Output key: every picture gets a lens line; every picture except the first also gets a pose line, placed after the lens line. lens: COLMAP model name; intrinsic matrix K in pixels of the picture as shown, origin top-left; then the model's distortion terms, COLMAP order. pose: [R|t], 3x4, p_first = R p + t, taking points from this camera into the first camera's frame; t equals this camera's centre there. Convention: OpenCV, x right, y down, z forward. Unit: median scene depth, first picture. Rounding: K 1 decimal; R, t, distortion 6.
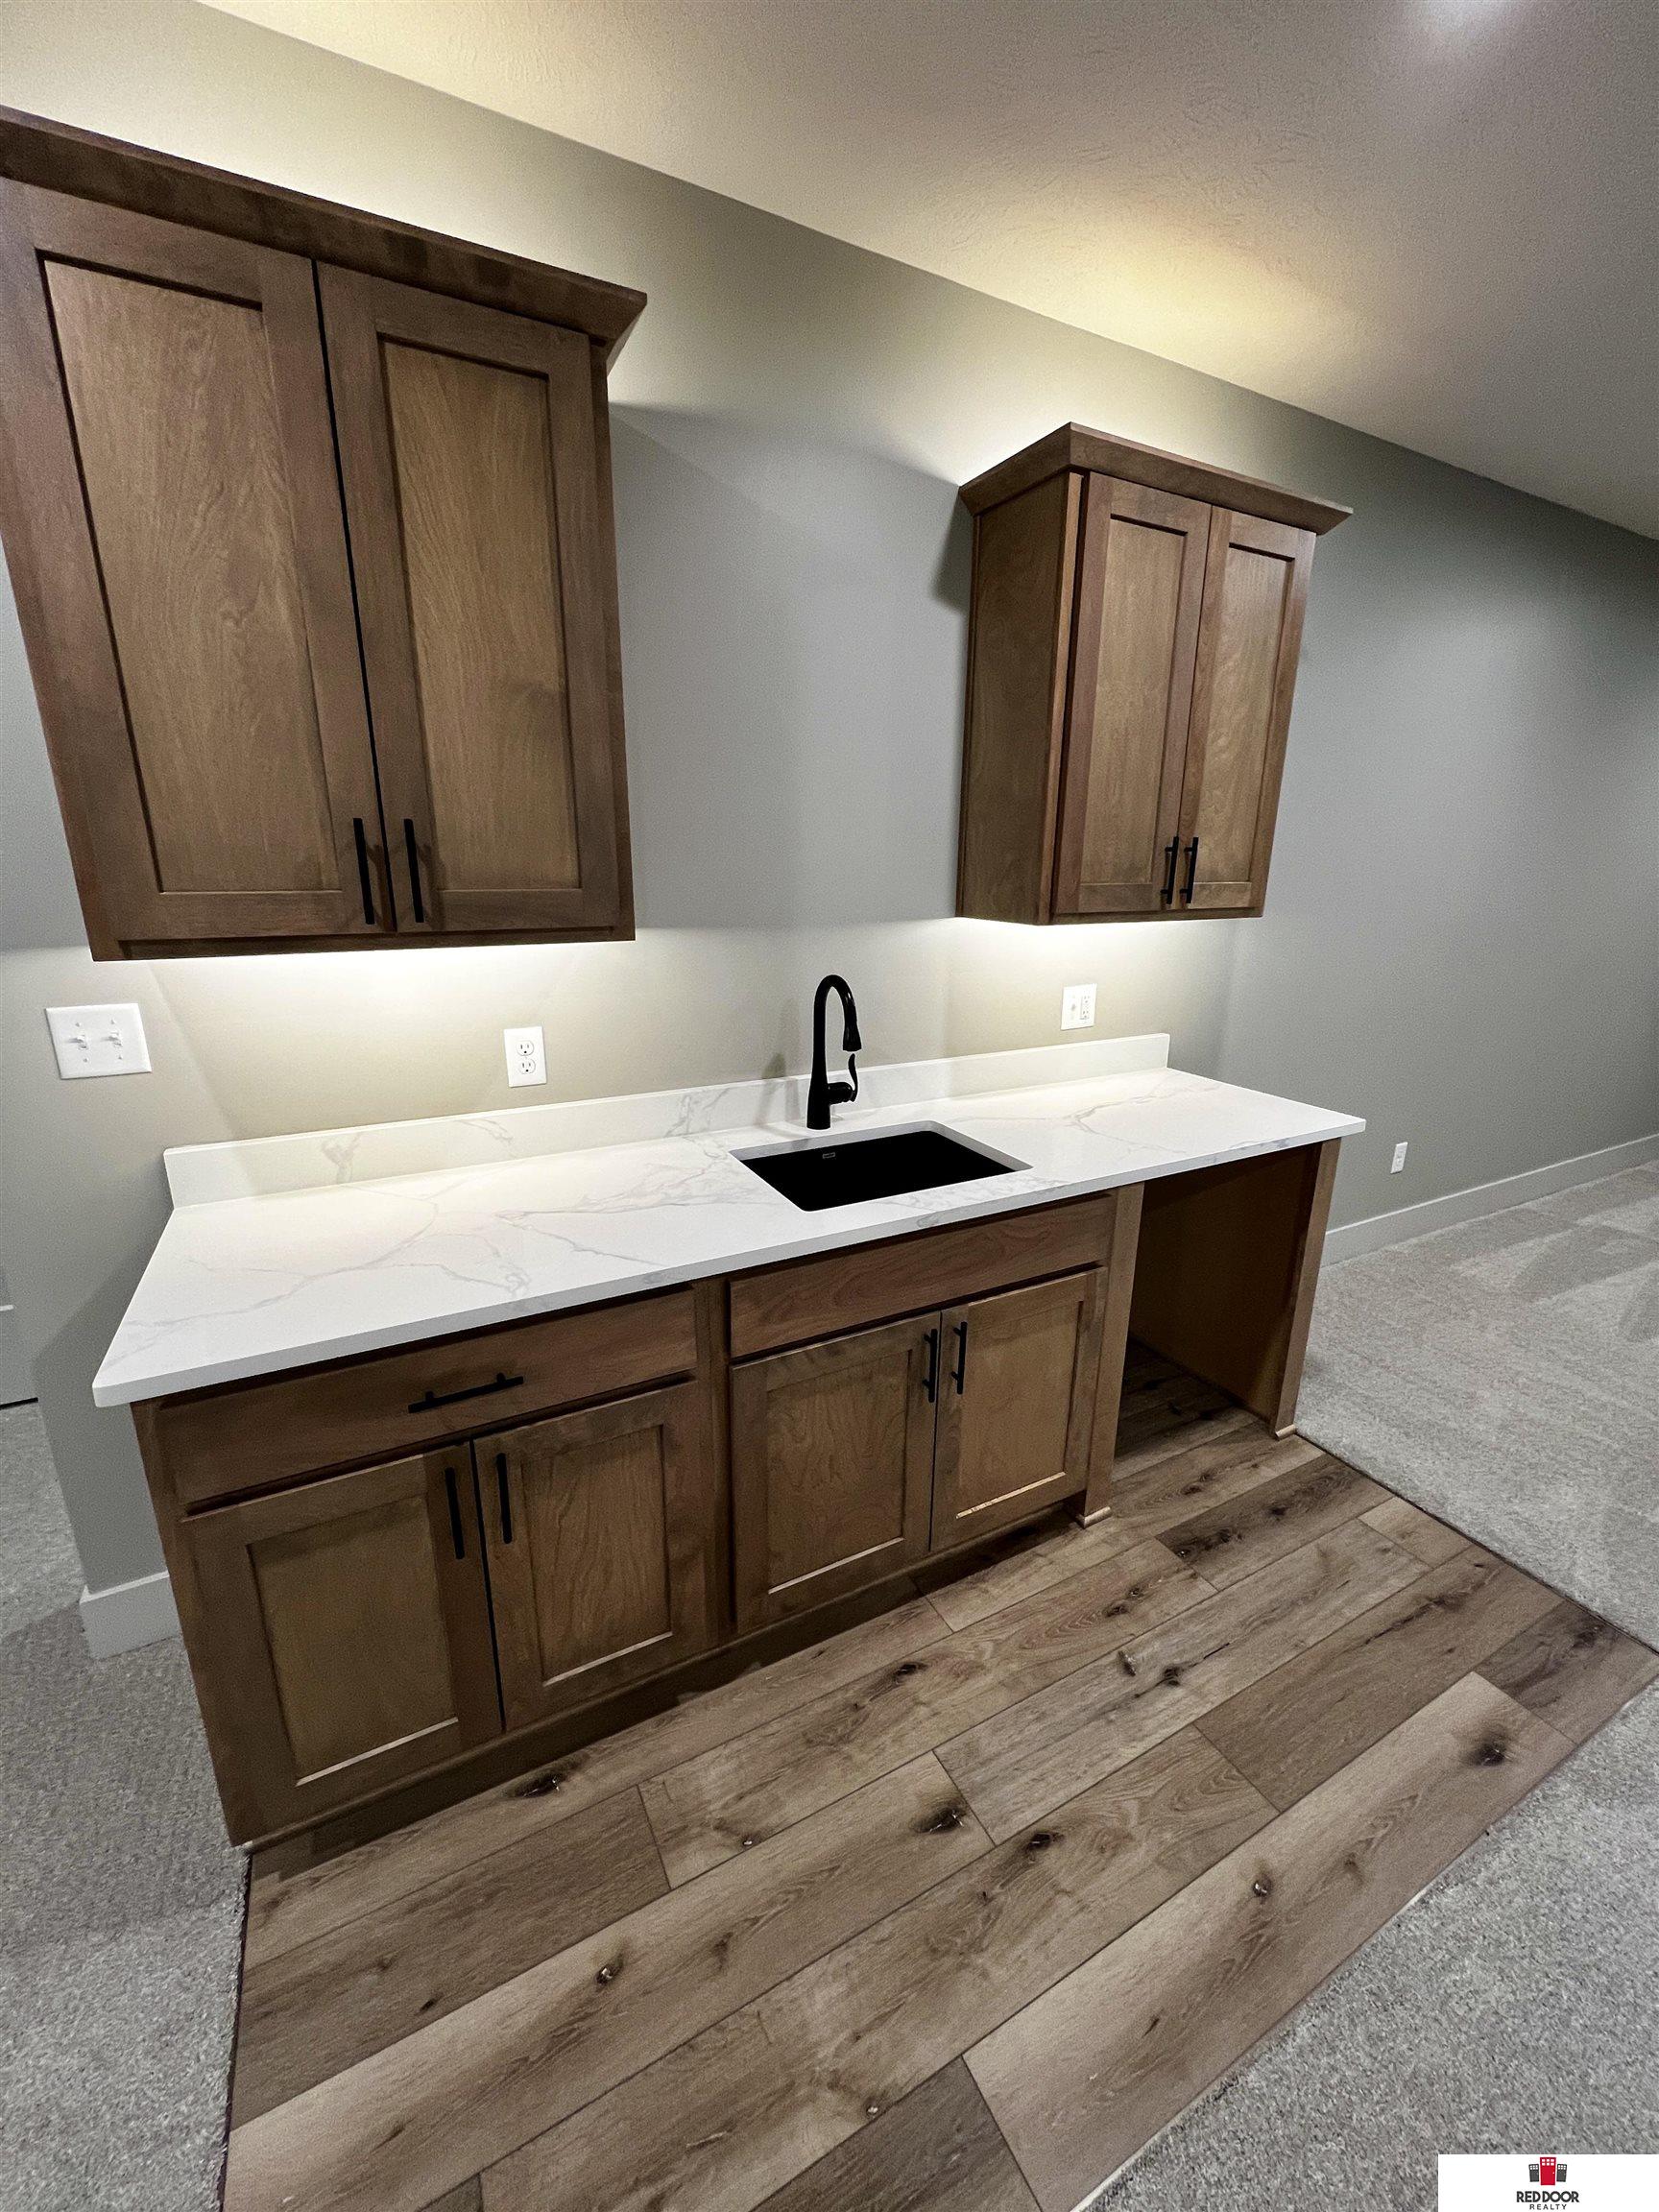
lens RADIAL K [[885.7, 0, 832.3], [0, 885.7, 1101.7], [0, 0, 1]] dist [-0.000664, 0.000657]
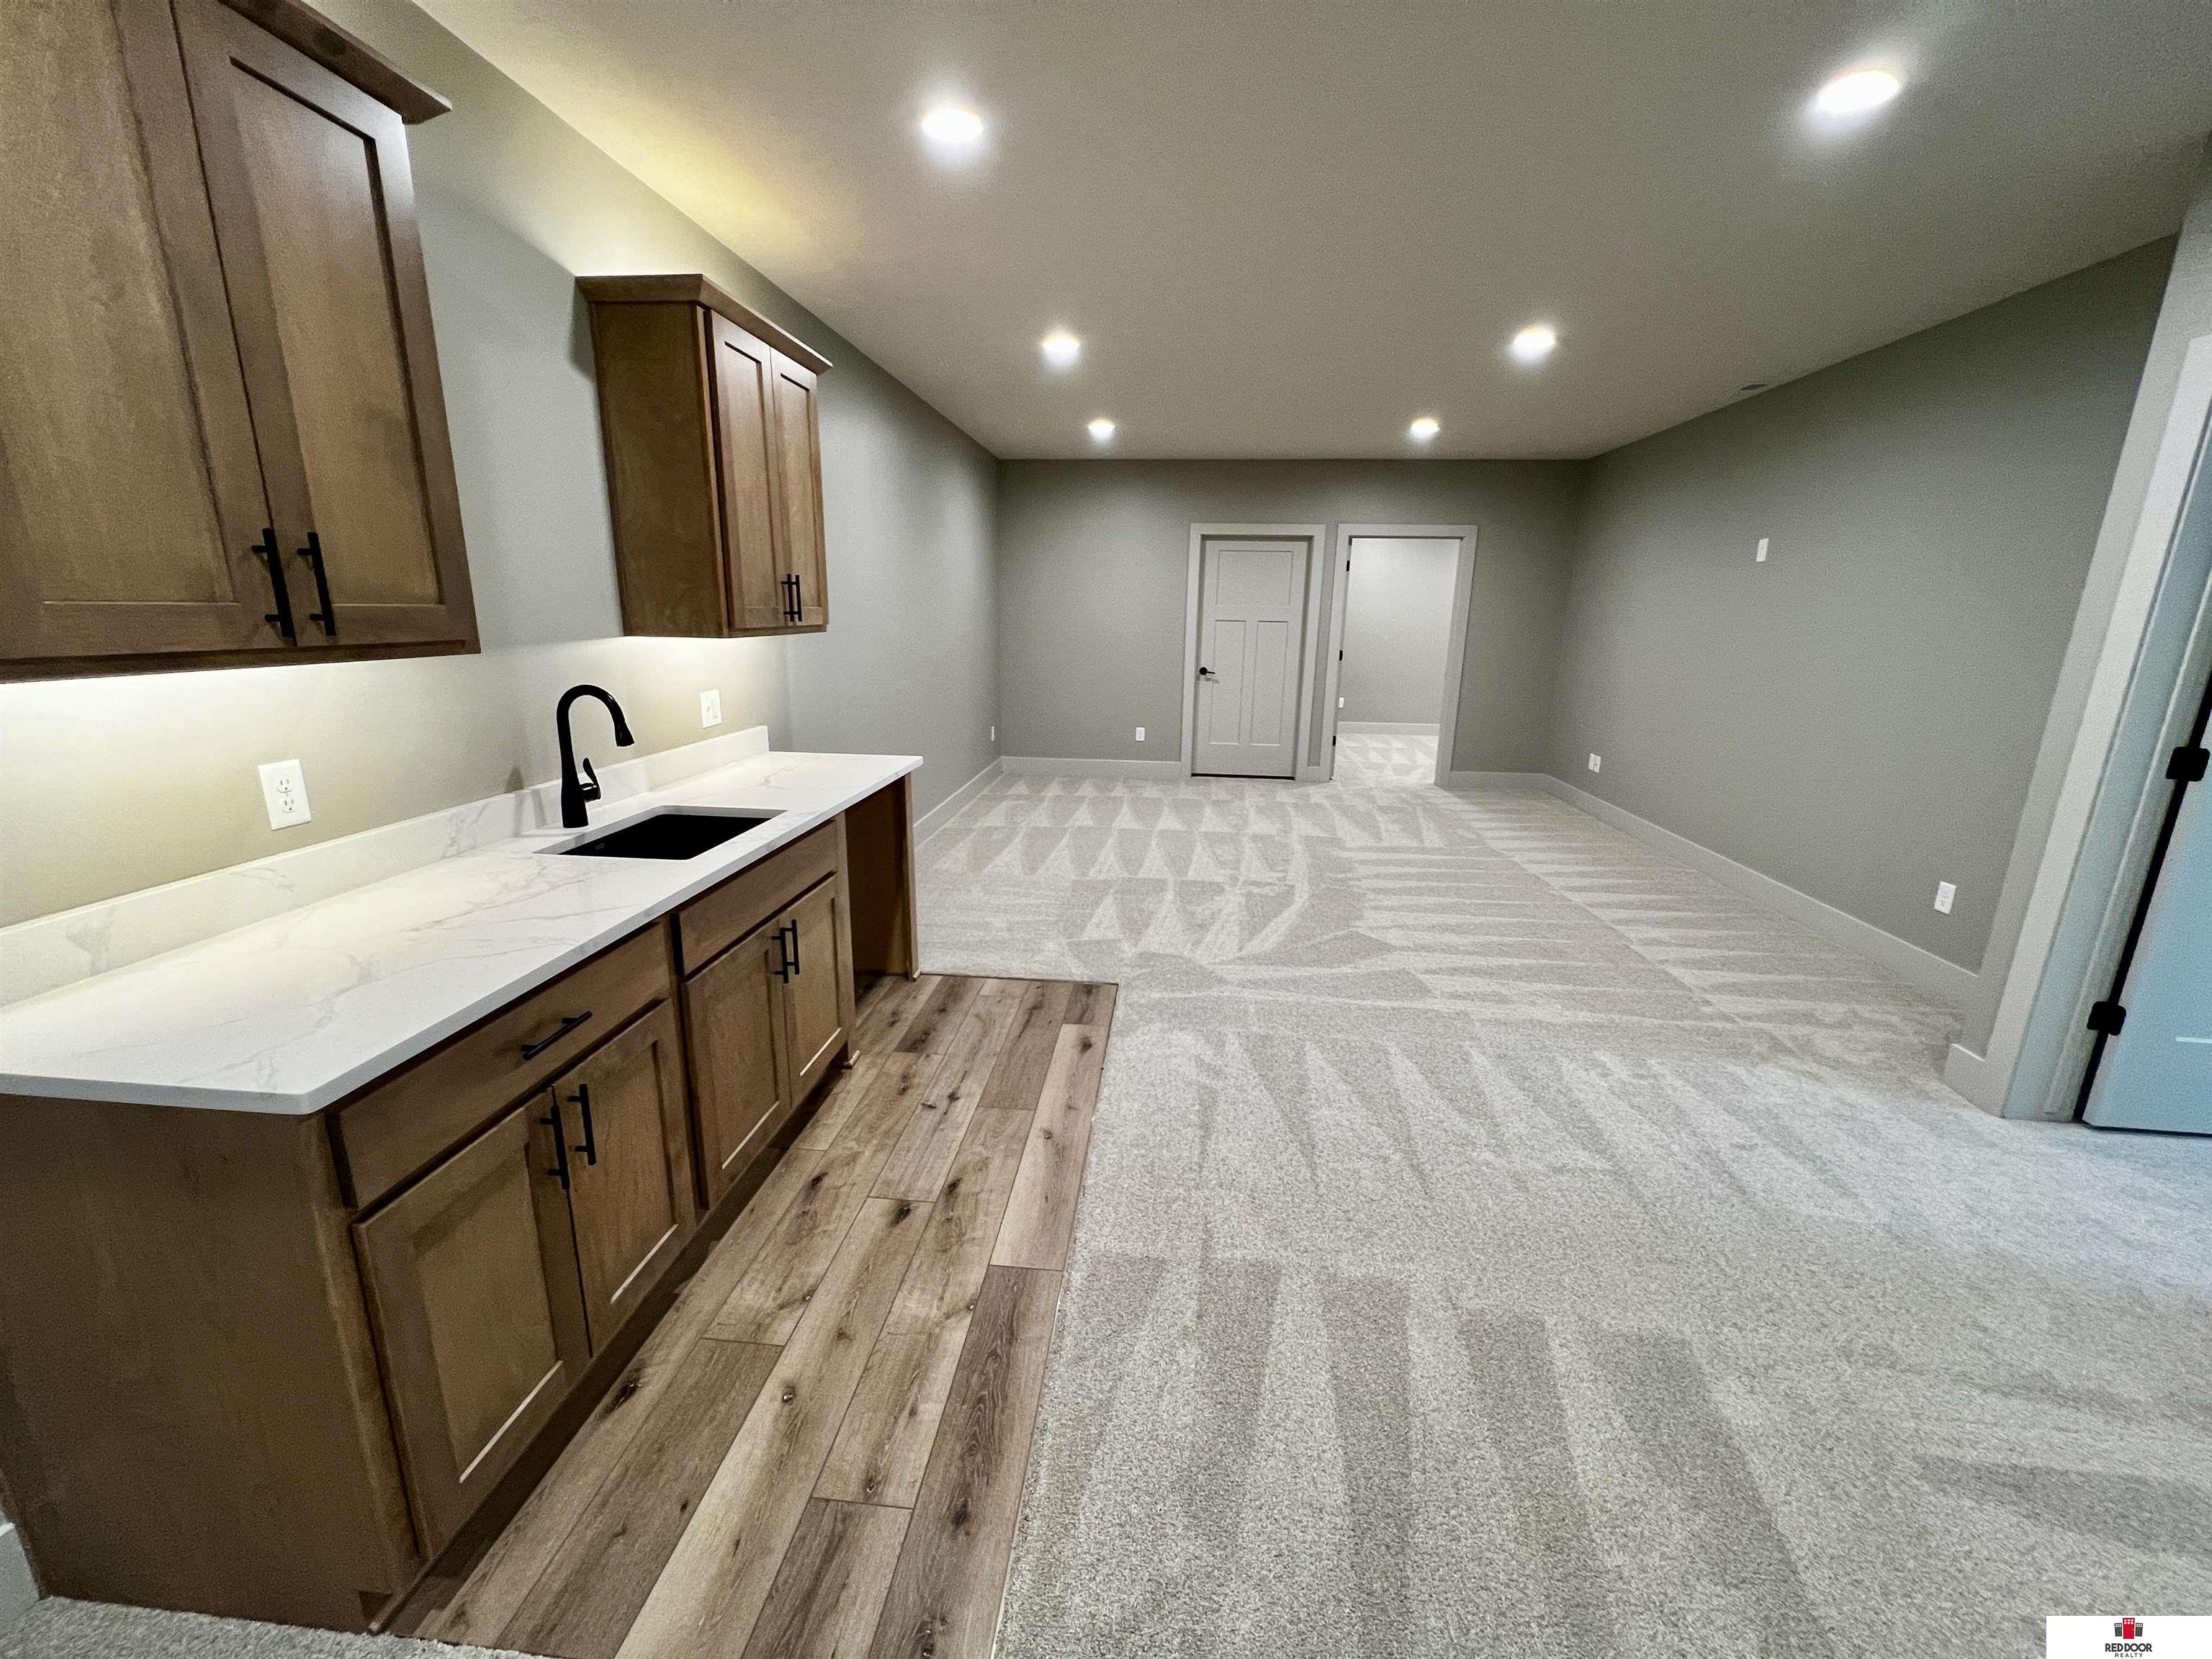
lens RADIAL K [[882.7, 0, 1101.6], [0, 882.7, 825.4], [0, 0, 1]] dist [0.000011, -0.000114]
pose [[0.554573, -0.197859, 0.808270, -0.659572], [0.211445, 0.972946, 0.093093, 0.077559], [-0.804822, 0.119278, 0.581407, -0.203422]]
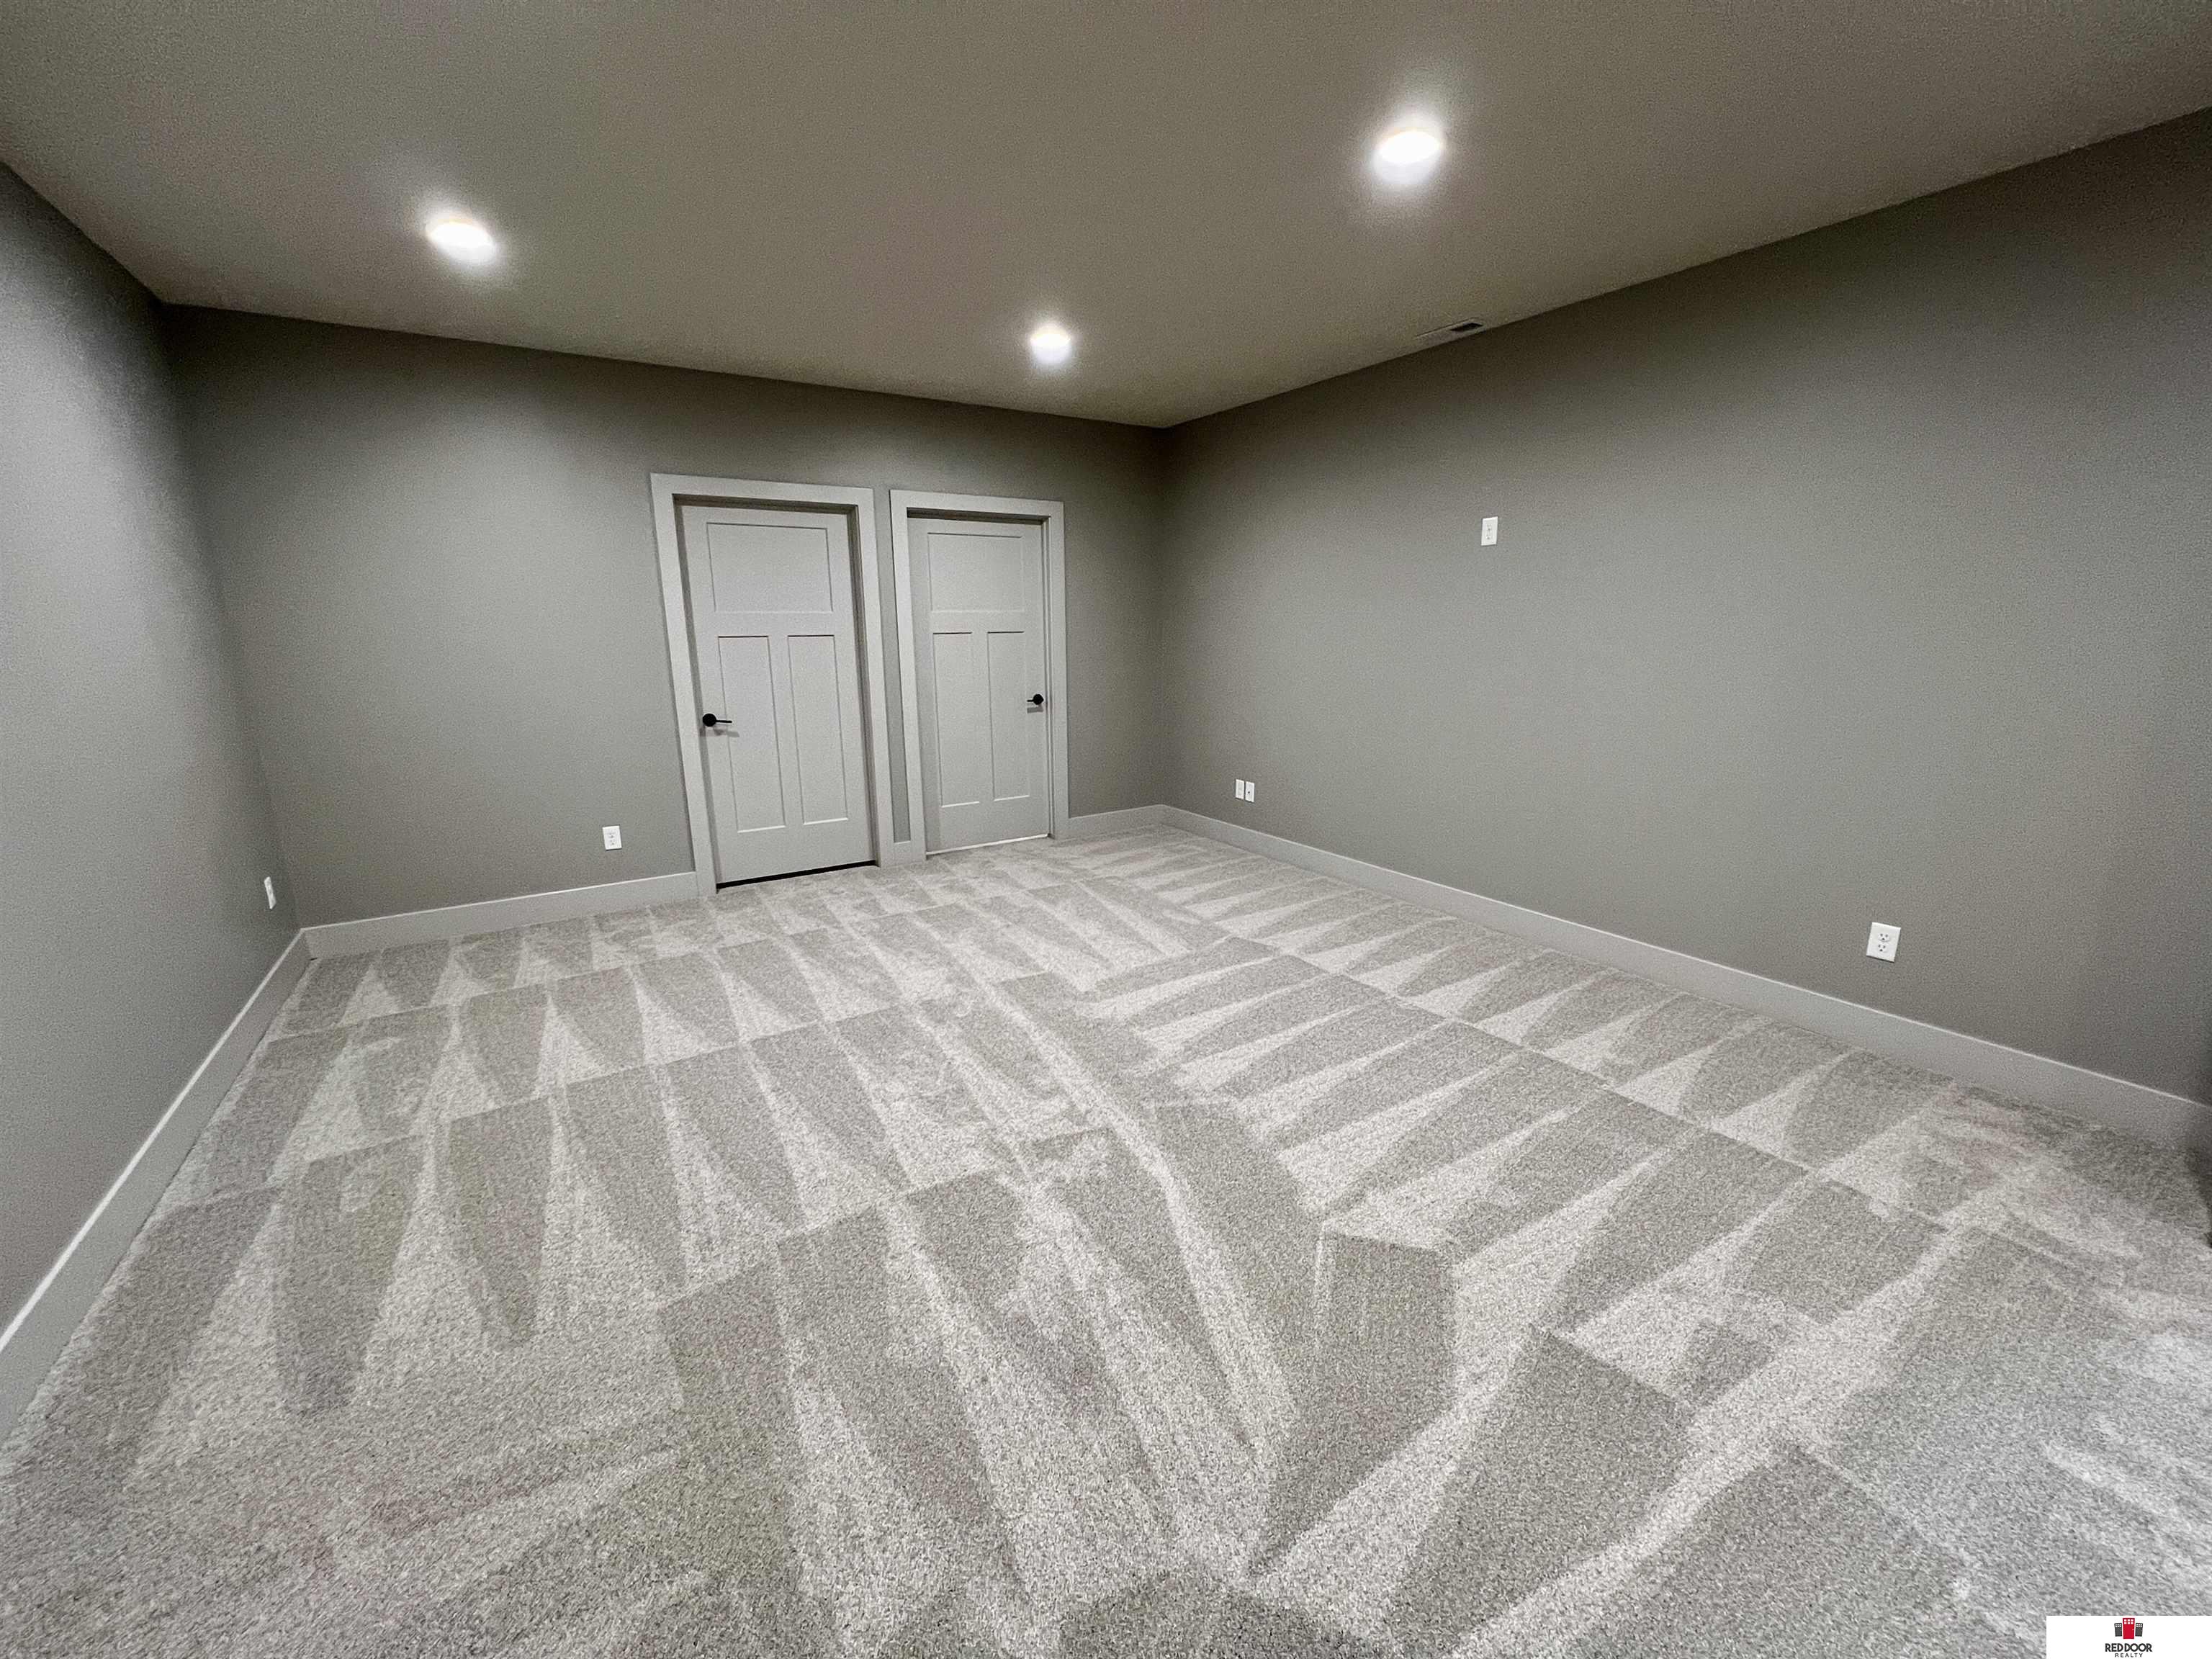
lens RADIAL K [[885.7, 0, 1101.3], [0, 885.7, 825.4], [0, 0, 1]] dist [-0.000664, 0.000657]
pose [[-0.073973, -0.235169, 0.969135, 0.569597], [0.274065, 0.929586, 0.246492, -0.199469], [-0.958862, 0.283840, -0.004313, 0.832856]]
